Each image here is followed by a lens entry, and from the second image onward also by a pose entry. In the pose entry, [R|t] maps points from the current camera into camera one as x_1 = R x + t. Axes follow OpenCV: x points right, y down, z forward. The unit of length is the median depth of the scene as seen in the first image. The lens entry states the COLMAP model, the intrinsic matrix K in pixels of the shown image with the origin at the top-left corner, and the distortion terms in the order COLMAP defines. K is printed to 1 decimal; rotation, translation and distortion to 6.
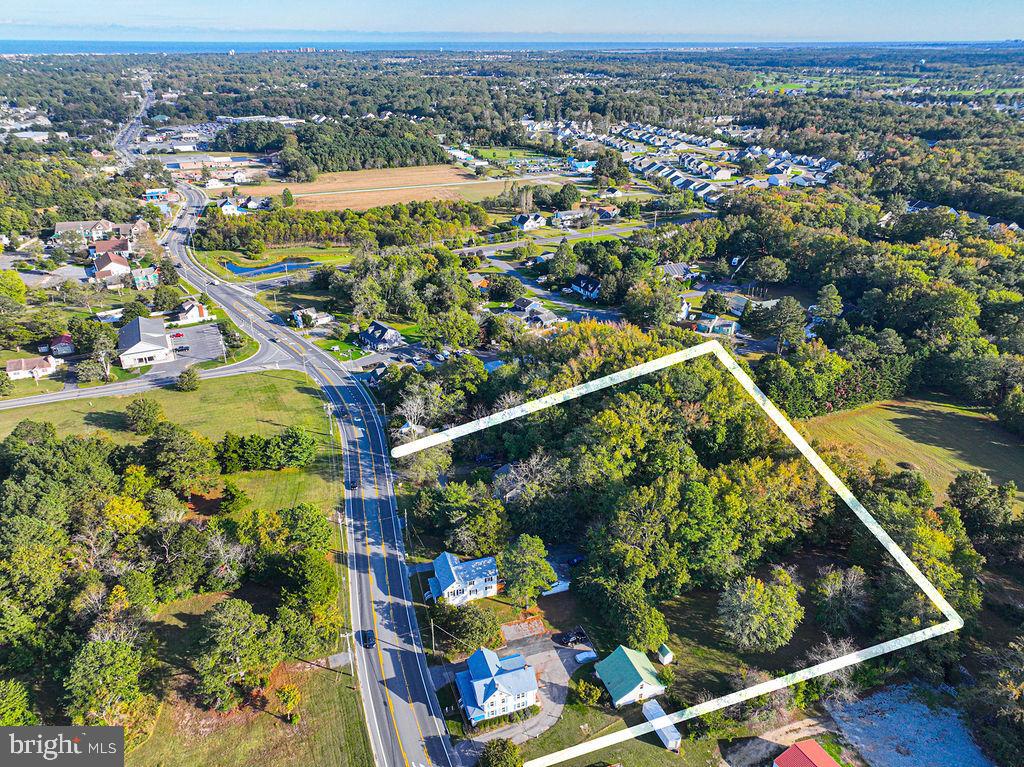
lens RADIAL K [[711.6, 0, 511.2], [0, 711.6, 387.7], [0, 0, 1]] dist [0.004560, 0.006500]
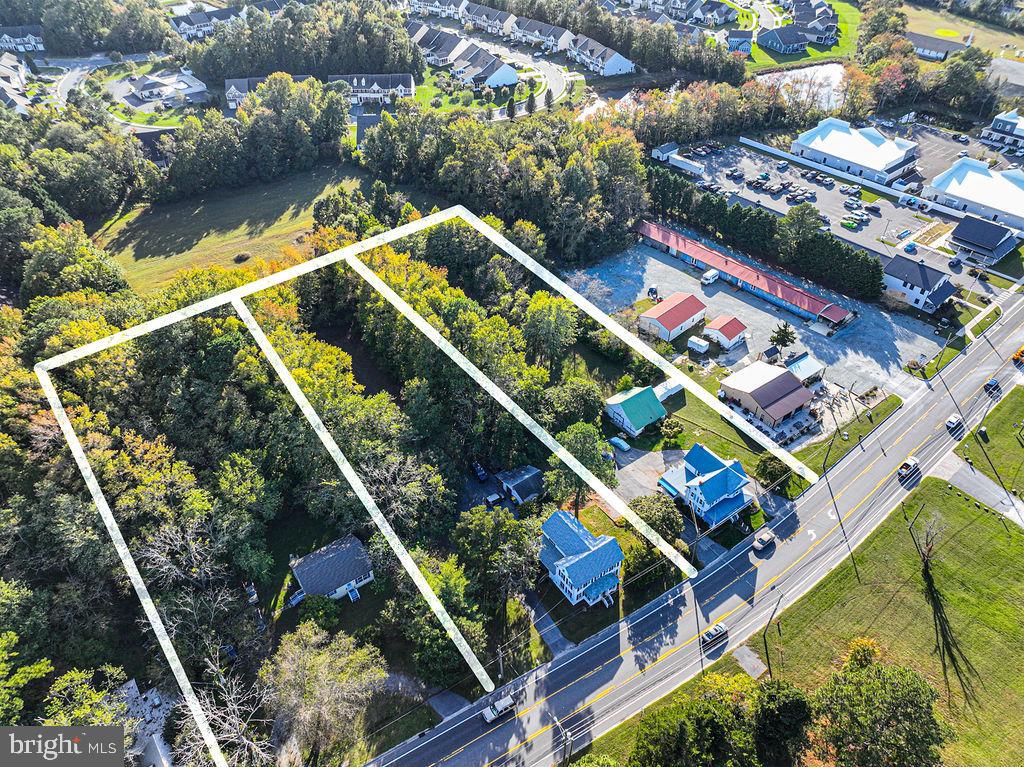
lens RADIAL K [[711.6, 0, 511.2], [0, 711.6, 387.7], [0, 0, 1]] dist [0.004560, 0.006500]
pose [[-0.287708, -0.619126, 0.730690, -0.505704], [0.422021, 0.602924, 0.677038, -0.394180], [-0.859722, 0.503156, 0.087818, 0.939315]]
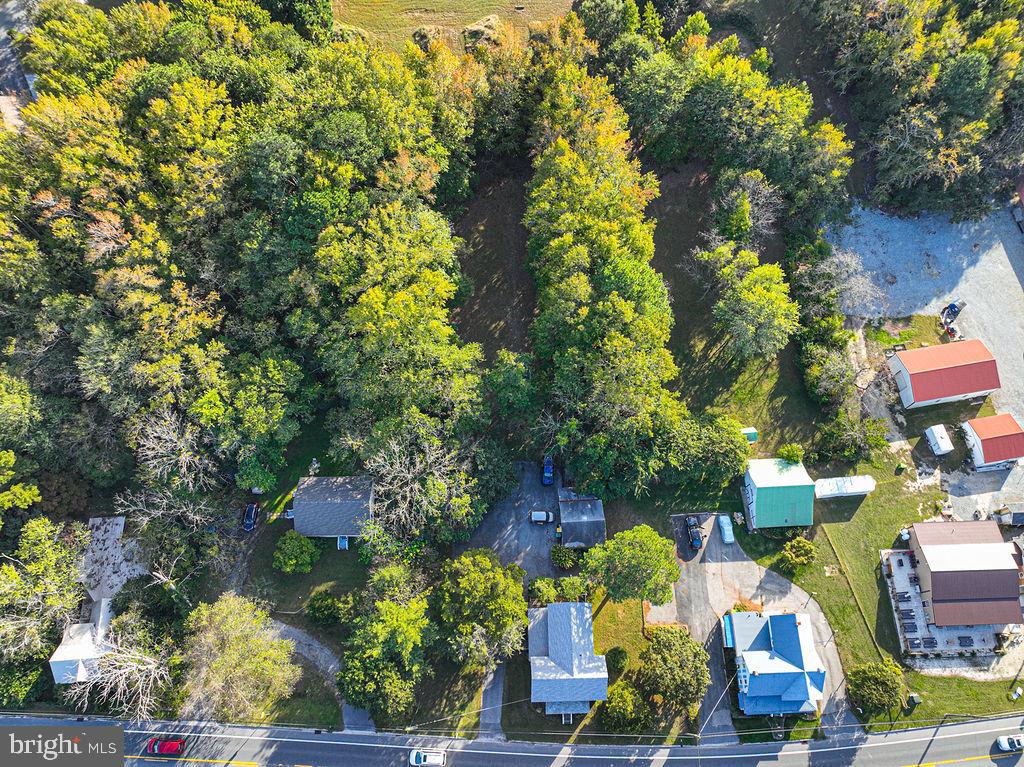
lens RADIAL K [[741.8, 0, 524.6], [0, 741.8, 406.4], [0, 0, 1]] dist [-0.005970, 0.026347]
pose [[0.286397, -0.891546, 0.350889, -0.115374], [0.396385, 0.443673, 0.803762, -0.396081], [-0.872270, -0.091108, 0.480462, 0.761944]]
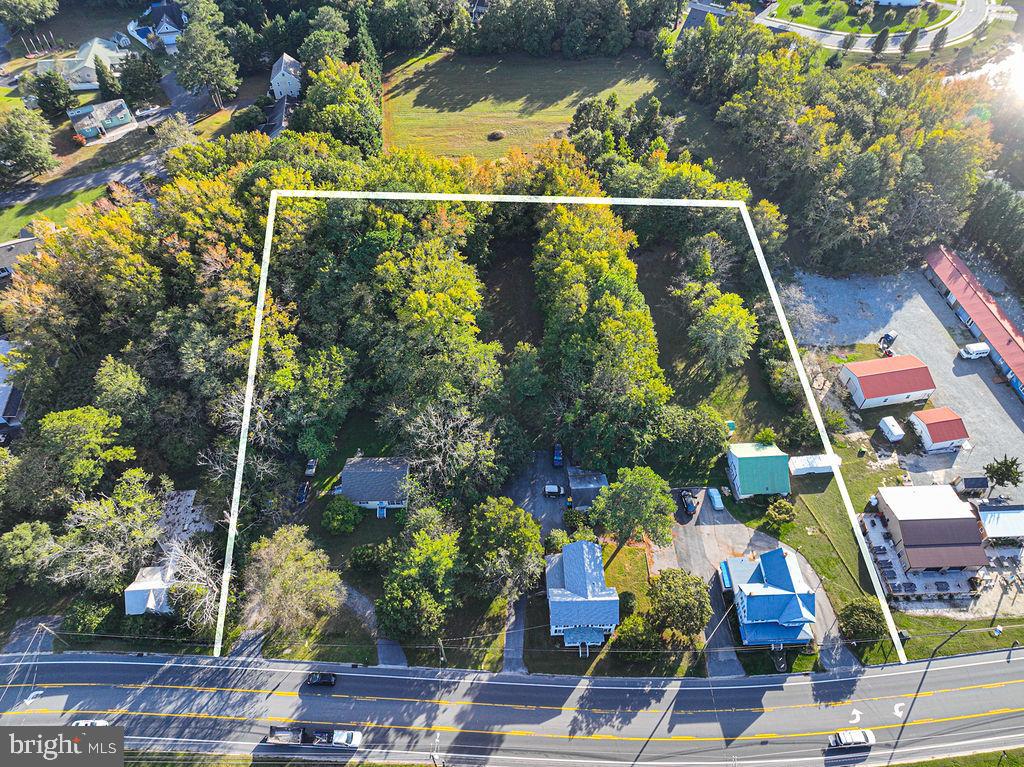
lens RADIAL K [[721.4, 0, 512.0], [0, 721.4, 383.5], [0, 0, 1]] dist [-0.006405, 0.025614]
pose [[0.281806, -0.739366, 0.611492, -0.386348], [0.413200, 0.668714, 0.618131, -0.359098], [-0.865939, 0.078476, 0.493954, 0.714057]]
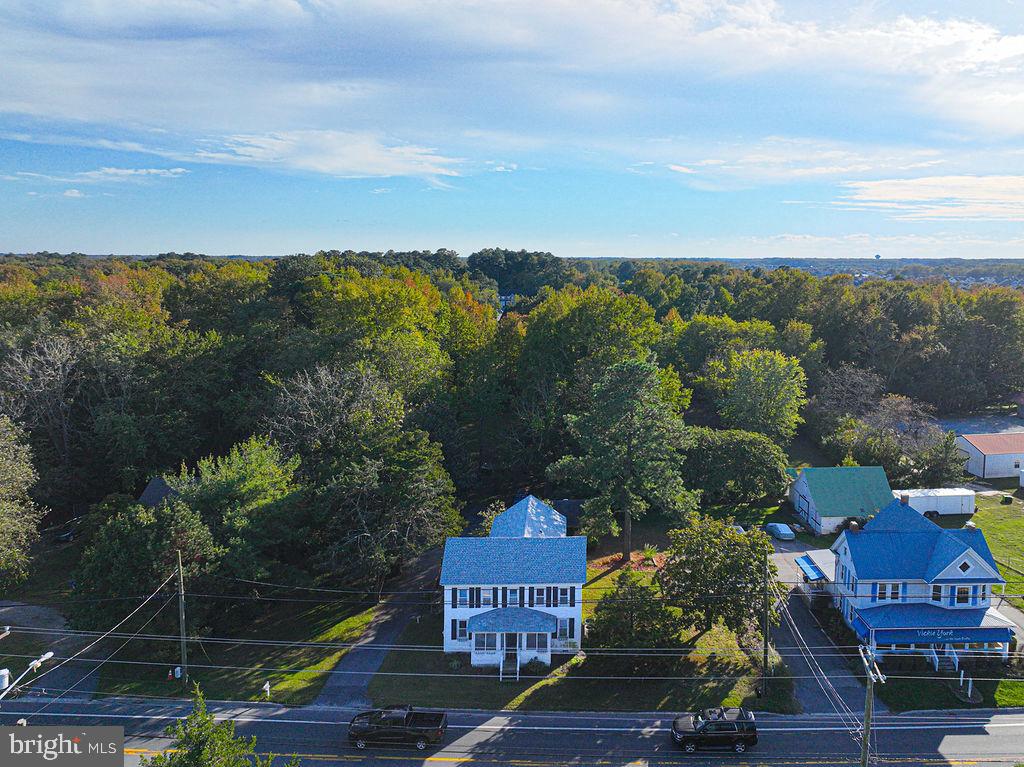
lens RADIAL K [[748.3, 0, 591.0], [0, 748.3, 330.2], [0, 0, 1]] dist [0.000137, 0.012485]
pose [[0.276825, -0.090357, 0.956663, -0.416164], [0.414222, 0.909542, -0.033955, 0.191919], [-0.867057, 0.405670, 0.289212, 0.844215]]
